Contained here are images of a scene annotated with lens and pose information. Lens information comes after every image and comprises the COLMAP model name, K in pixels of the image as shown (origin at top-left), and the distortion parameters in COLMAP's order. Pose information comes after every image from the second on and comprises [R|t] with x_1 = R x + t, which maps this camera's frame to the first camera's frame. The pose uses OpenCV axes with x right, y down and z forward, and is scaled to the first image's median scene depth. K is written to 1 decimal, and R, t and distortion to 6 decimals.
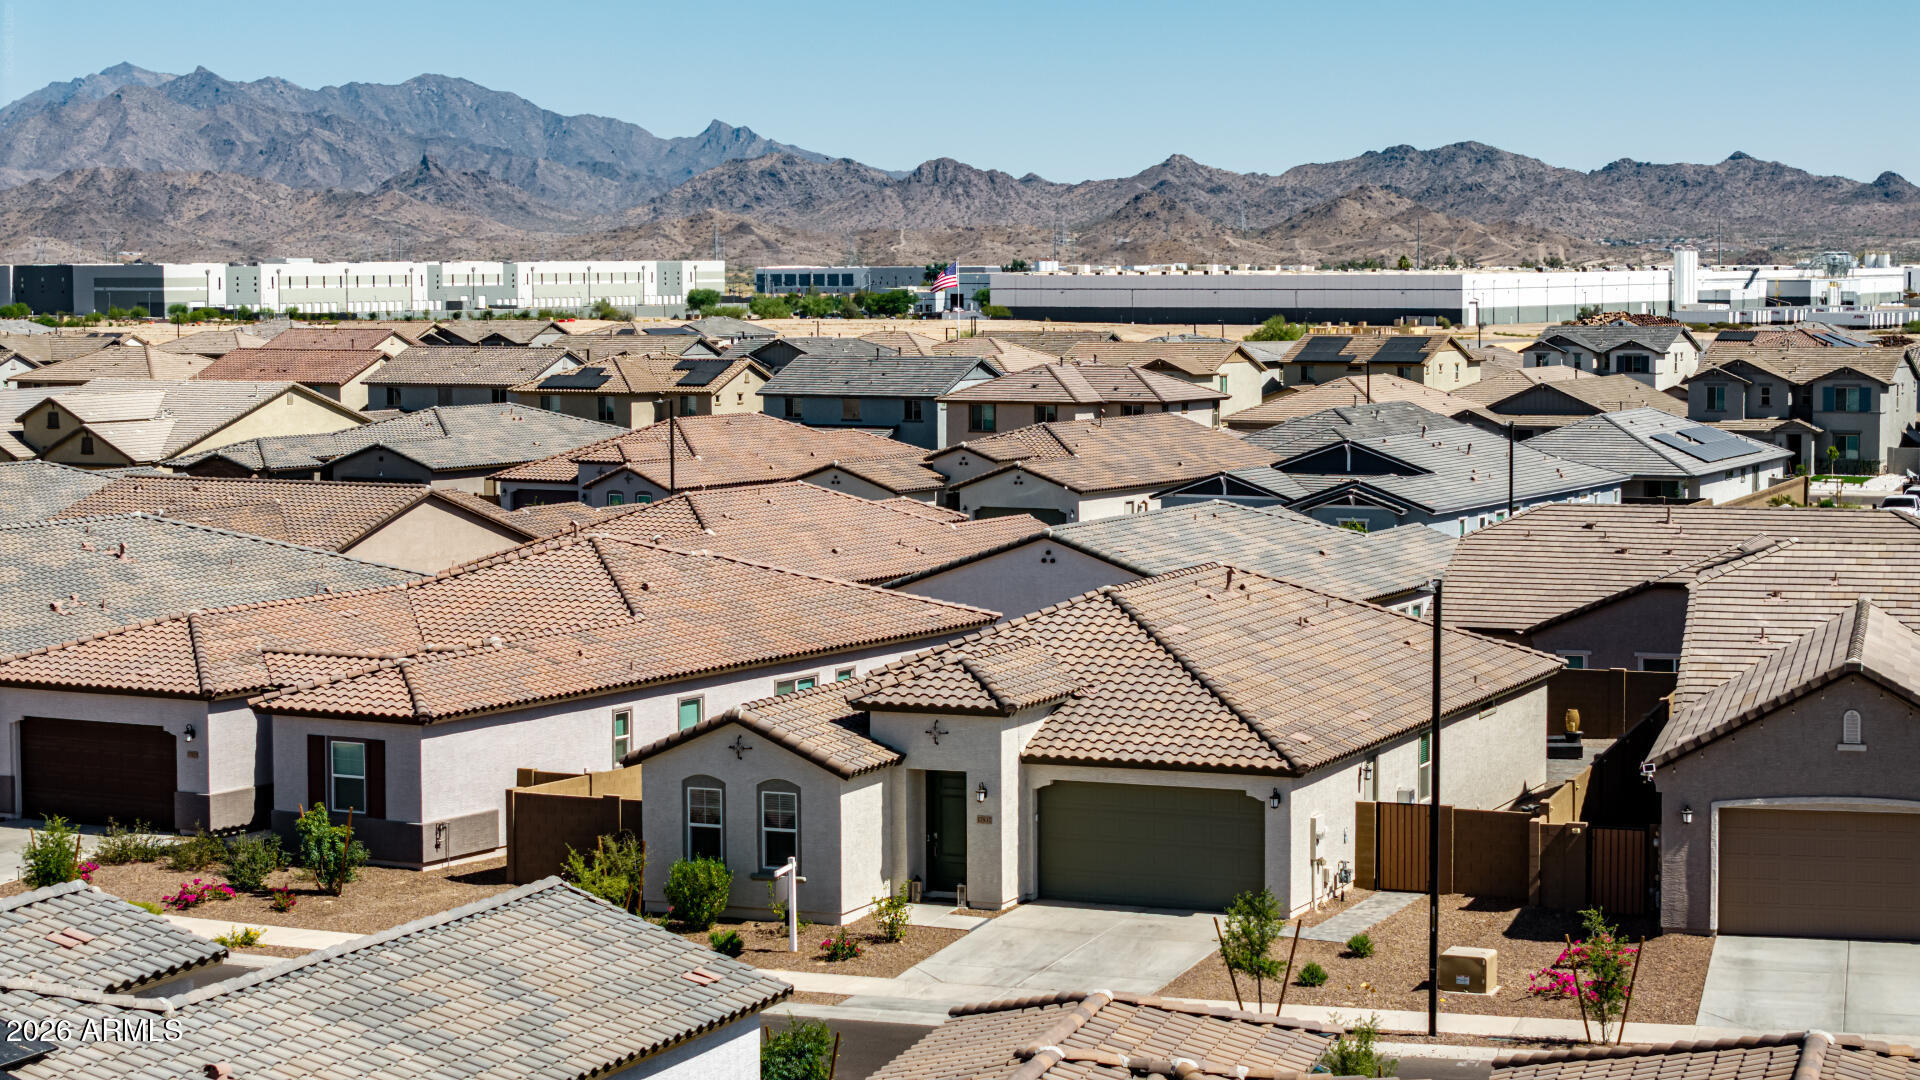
lens RADIAL K [[3836.4, 0, 960.0], [0, 3836.4, 540.0], [0, 0, 1]] dist [-0.003679, 0.002335]
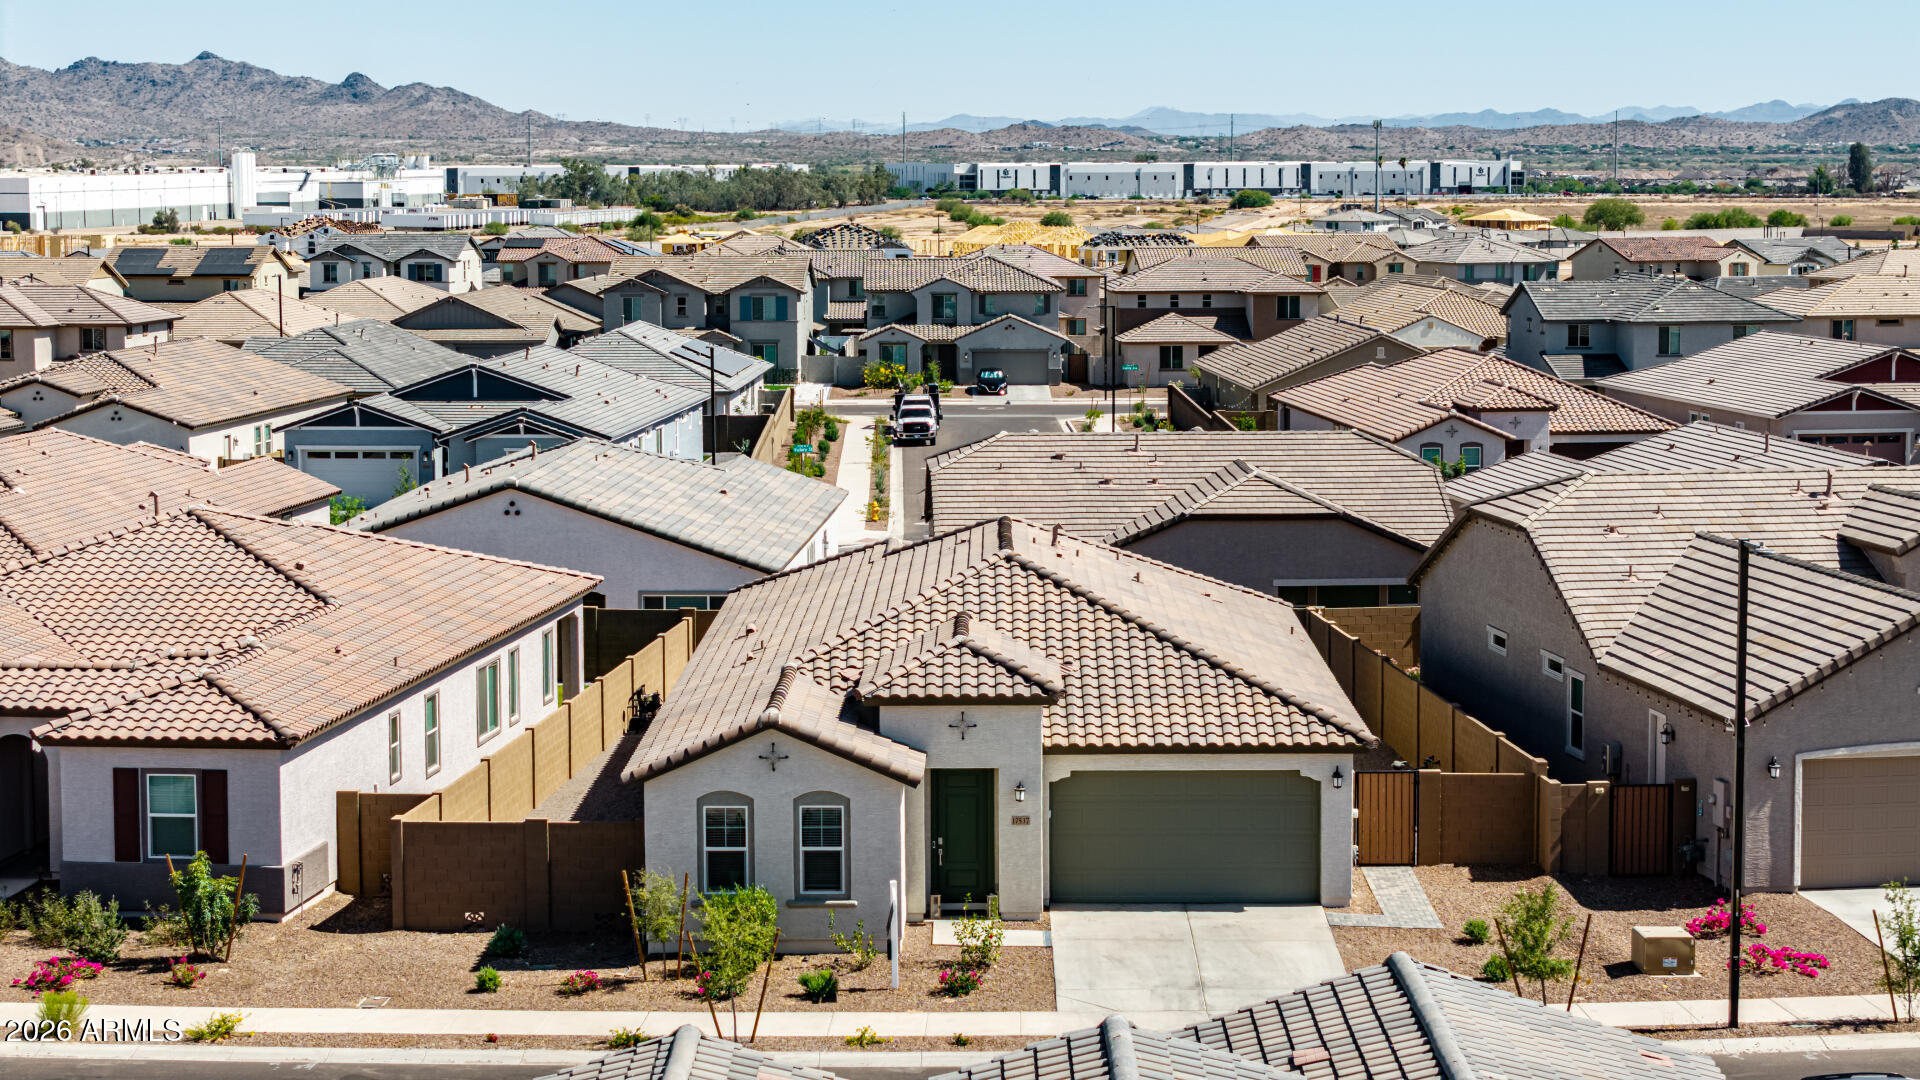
lens RADIAL K [[3836.4, 0, 960.0], [0, 3836.4, 540.0], [0, 0, 1]] dist [-0.003679, 0.002335]
pose [[0.921519, -0.039208, 0.386350, -0.154292], [0.029180, 0.999069, 0.031788, -0.009315], [-0.387236, -0.018019, 0.921804, 0.081546]]
